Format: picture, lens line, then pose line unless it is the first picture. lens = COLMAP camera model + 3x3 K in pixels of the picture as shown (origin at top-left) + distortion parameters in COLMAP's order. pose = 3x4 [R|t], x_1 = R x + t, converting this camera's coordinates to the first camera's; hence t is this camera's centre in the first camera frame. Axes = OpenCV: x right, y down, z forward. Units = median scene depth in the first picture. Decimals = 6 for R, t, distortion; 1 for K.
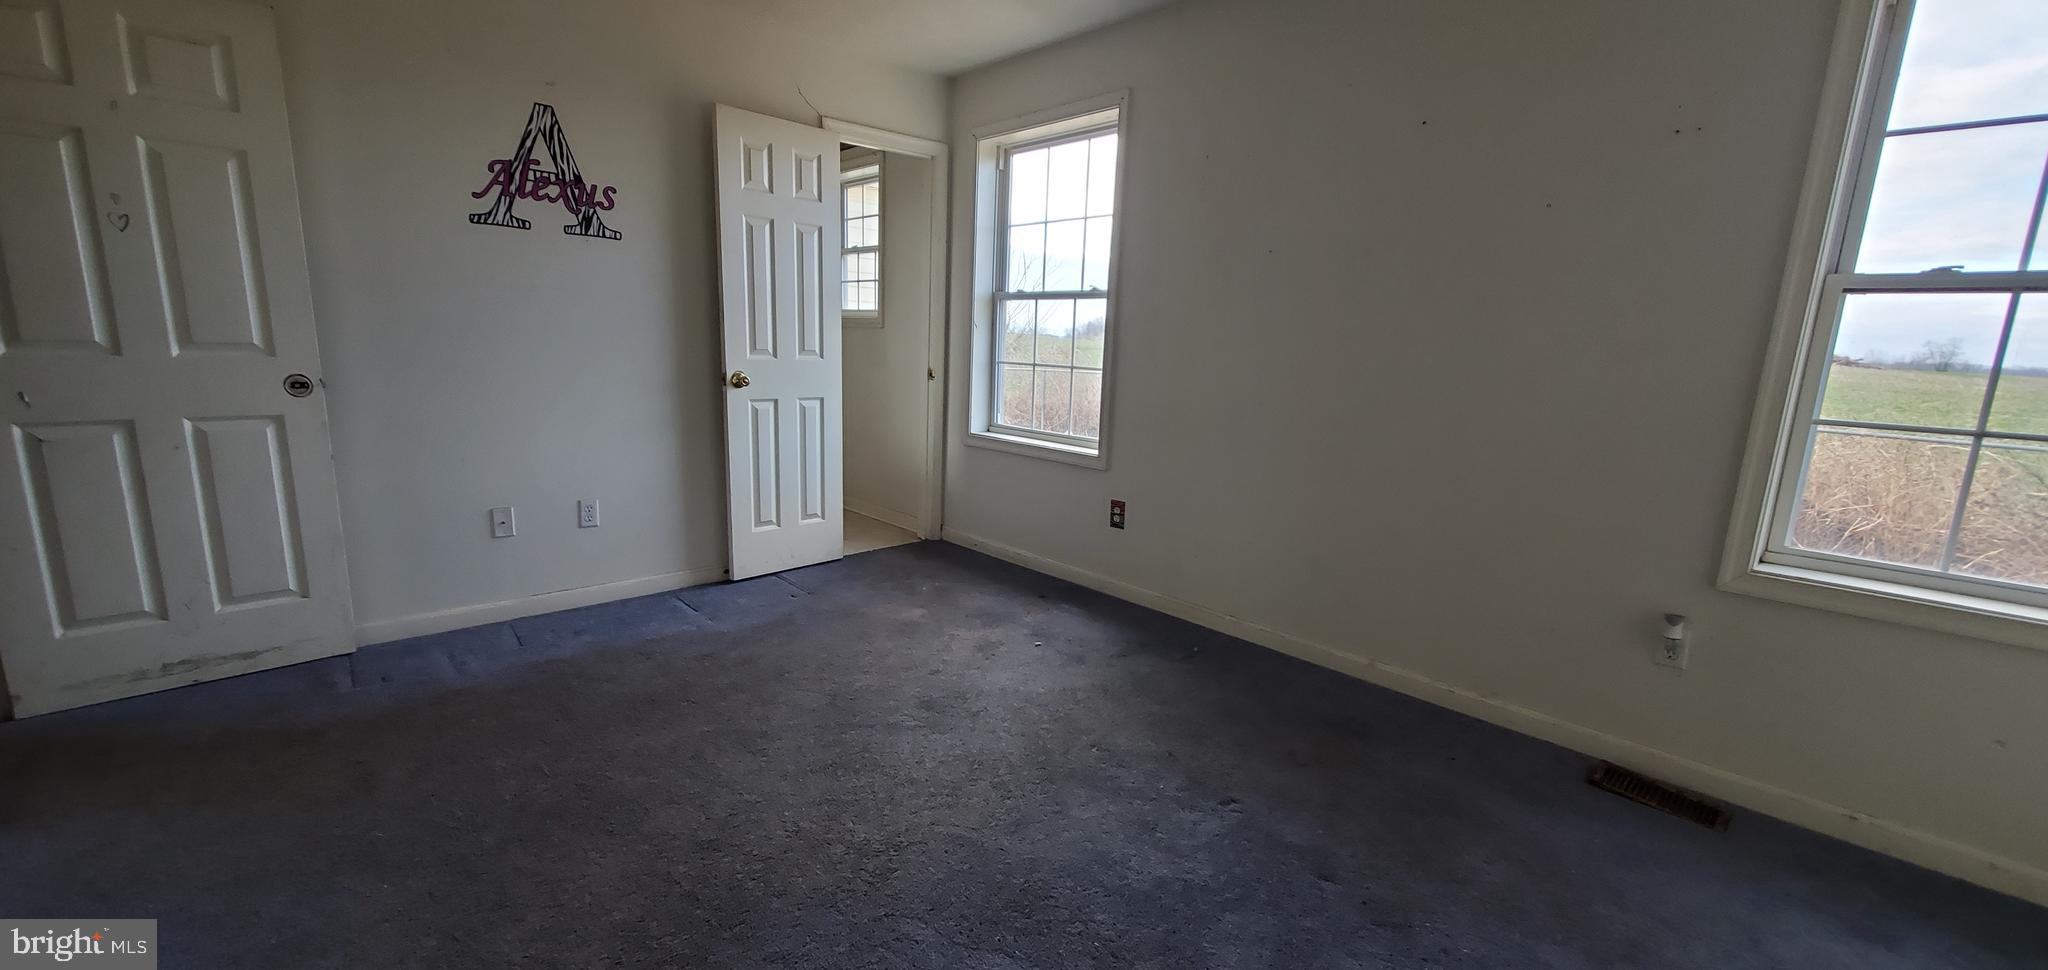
lens RADIAL K [[807.5, 0, 1015.8], [0, 807.5, 498.3], [0, 0, 1]] dist [0.001028, -0.000059]
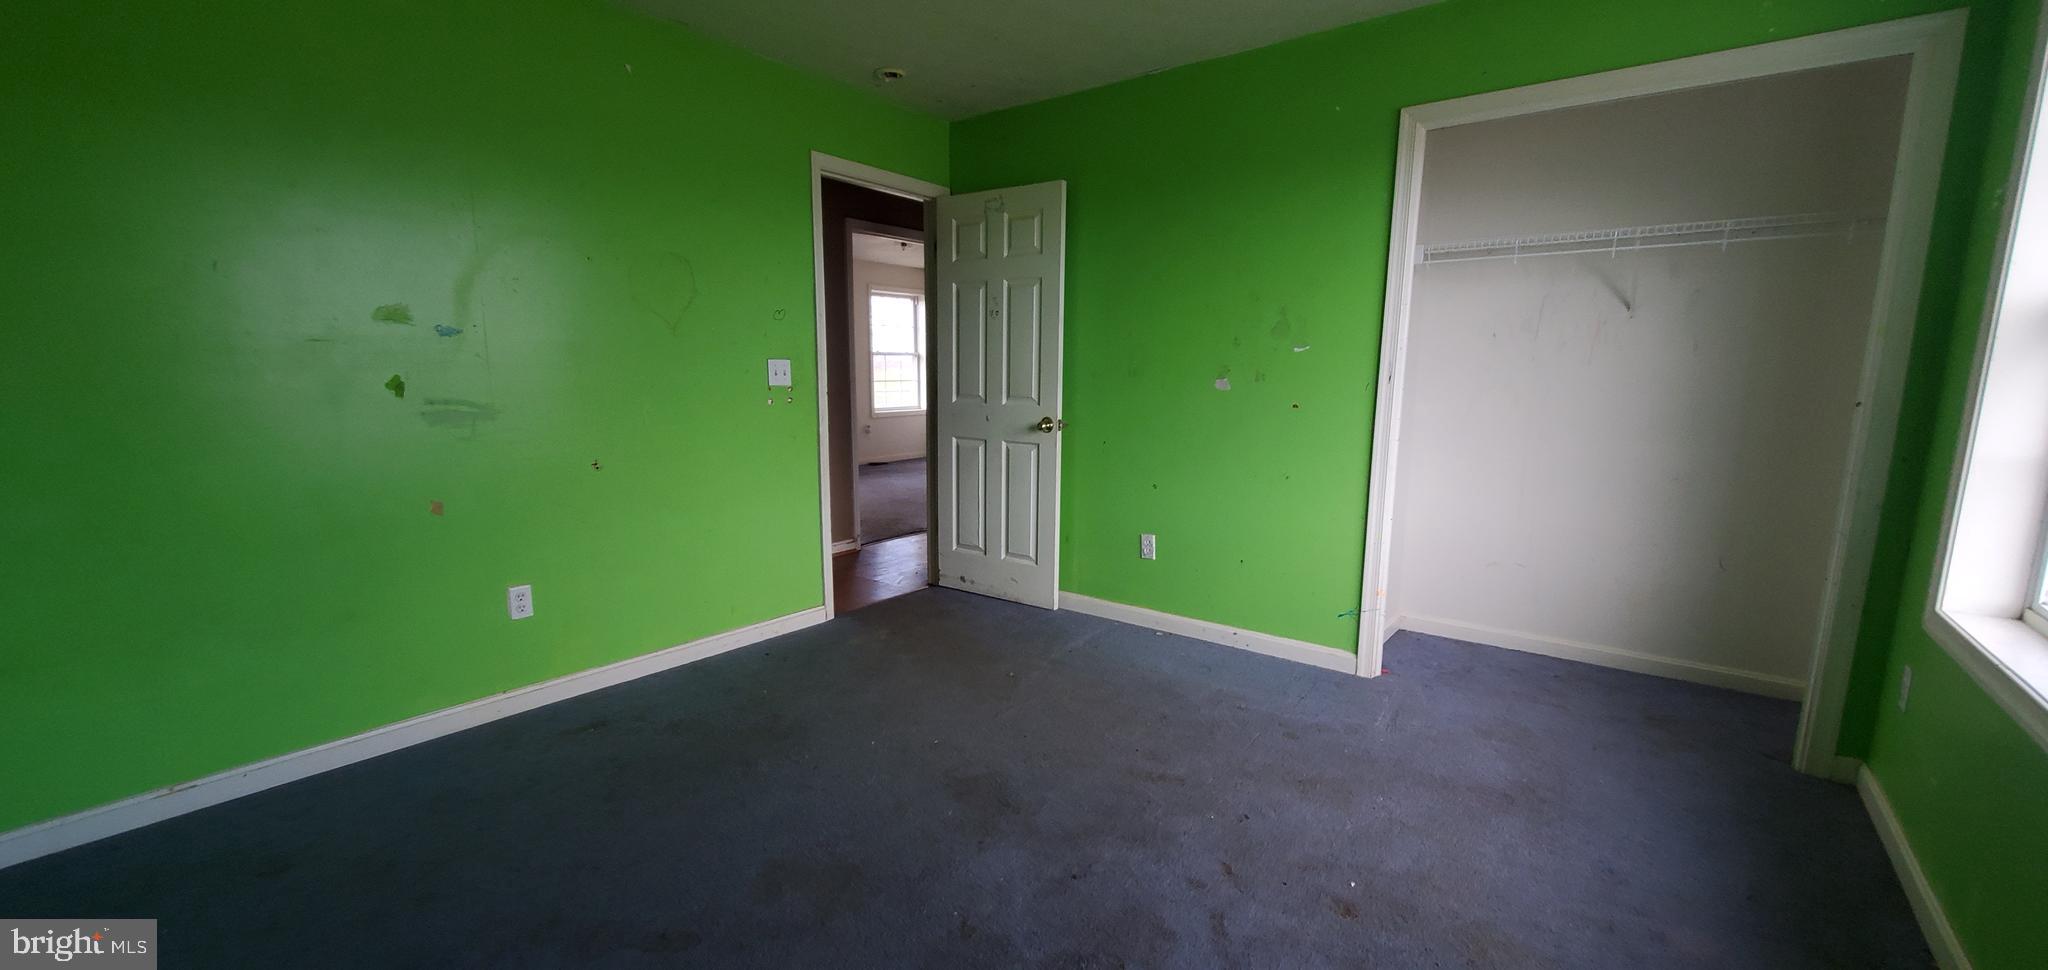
lens RADIAL K [[836.5, 0, 1038.2], [0, 836.5, 495.0], [0, 0, 1]] dist [0.030509, -0.000129]
pose [[0.148142, 0.124933, -0.981043, 0.774700], [-0.226869, 0.969828, 0.089247, -0.175949], [0.962593, 0.209347, 0.172016, 0.871767]]
